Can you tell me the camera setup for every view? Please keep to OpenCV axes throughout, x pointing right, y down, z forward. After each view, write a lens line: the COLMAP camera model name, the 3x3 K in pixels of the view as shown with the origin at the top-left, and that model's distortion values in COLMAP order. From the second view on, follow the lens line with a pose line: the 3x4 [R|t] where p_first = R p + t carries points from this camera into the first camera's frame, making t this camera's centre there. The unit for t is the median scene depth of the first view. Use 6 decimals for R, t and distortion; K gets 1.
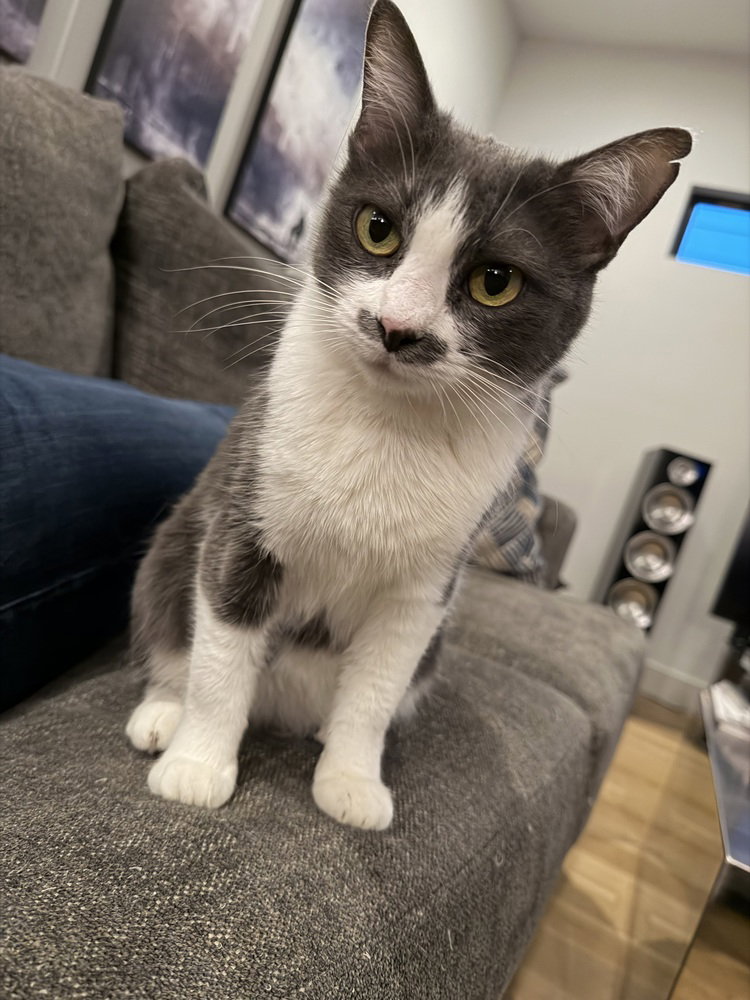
lens RADIAL K [[842.8, 0, 375.0], [0, 842.8, 500.0], [0, 0, 1]] dist [-0.012286, 0.010198]
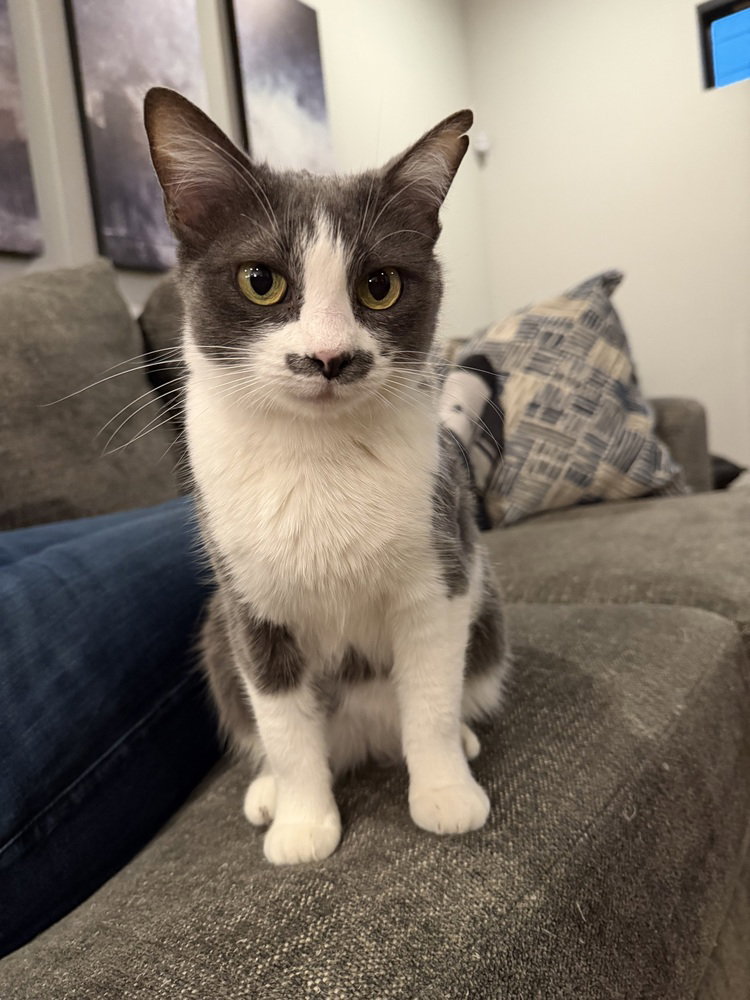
lens RADIAL K [[861.1, 0, 375.0], [0, 861.1, 500.0], [0, 0, 1]] dist [-0.058815, 0.058783]
pose [[0.874386, -0.408645, -0.261646, 0.341313], [0.411123, 0.910323, -0.047849, 0.032748], [0.257735, -0.065731, 0.963977, 0.008387]]
